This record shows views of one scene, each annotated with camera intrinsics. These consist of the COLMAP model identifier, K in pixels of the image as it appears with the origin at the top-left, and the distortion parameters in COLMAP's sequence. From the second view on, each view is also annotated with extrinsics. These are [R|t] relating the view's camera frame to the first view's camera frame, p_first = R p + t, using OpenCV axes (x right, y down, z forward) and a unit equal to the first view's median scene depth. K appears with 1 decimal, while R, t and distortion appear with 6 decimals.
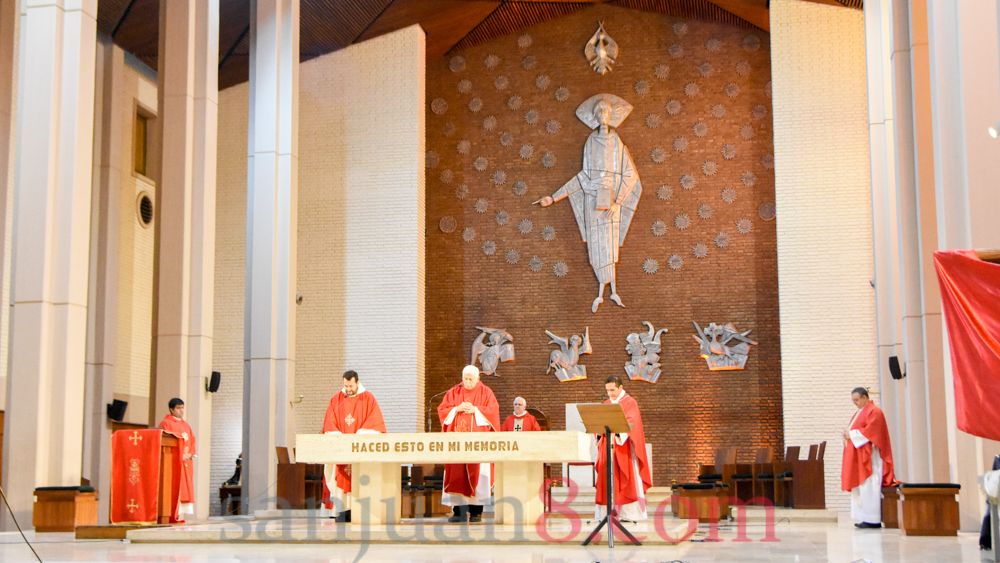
lens RADIAL K [[1320.0, 0, 461.4], [0, 1320.0, 312.7], [0, 0, 1]] dist [0.014425, 0.017881]
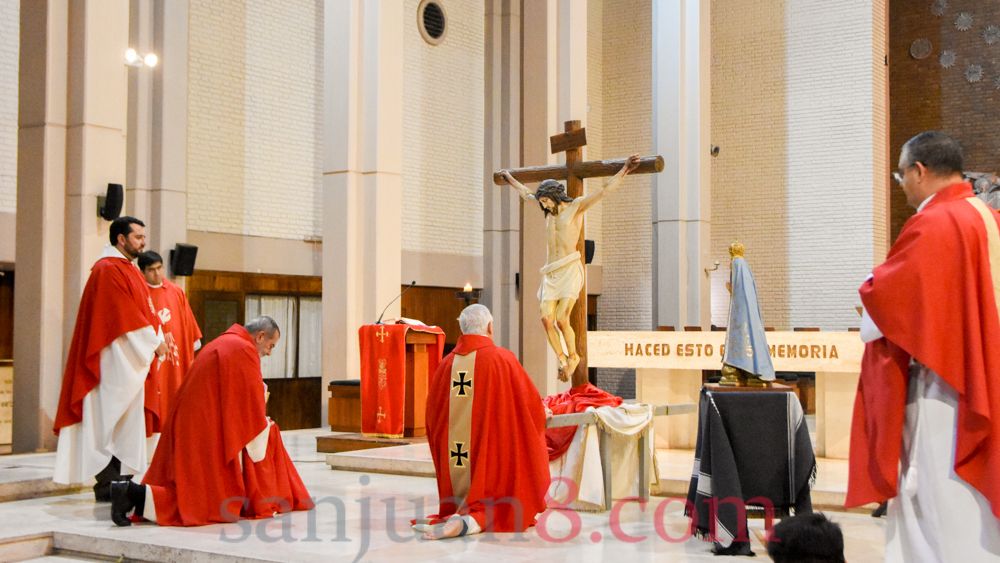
lens RADIAL K [[1318.5, 0, 483.5], [0, 1318.5, 280.0], [0, 0, 1]] dist [0.020337, 0.098567]
pose [[0.919247, -0.009981, -0.393556, 0.066592], [0.045204, 0.995742, 0.080334, -0.001634], [0.391078, -0.091637, 0.915784, 0.124032]]
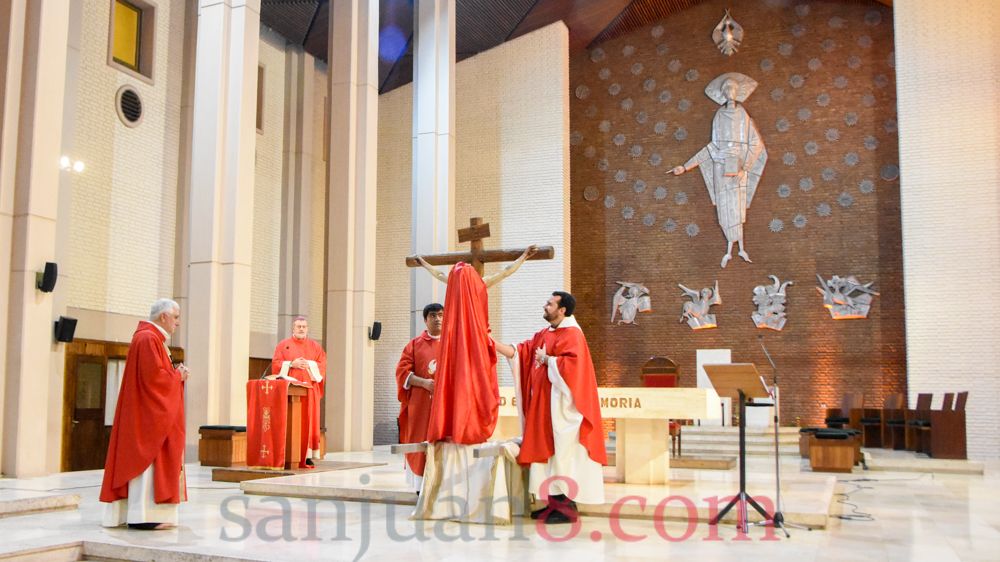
lens RADIAL K [[981.2, 0, 359.9], [0, 981.2, 311.1], [0, 0, 1]] dist [-0.105353, 0.110265]
pose [[0.966848, -0.004514, -0.255311, 0.012014], [0.013912, 0.999290, 0.035013, 0.003545], [0.254972, -0.037404, 0.966225, 0.125173]]
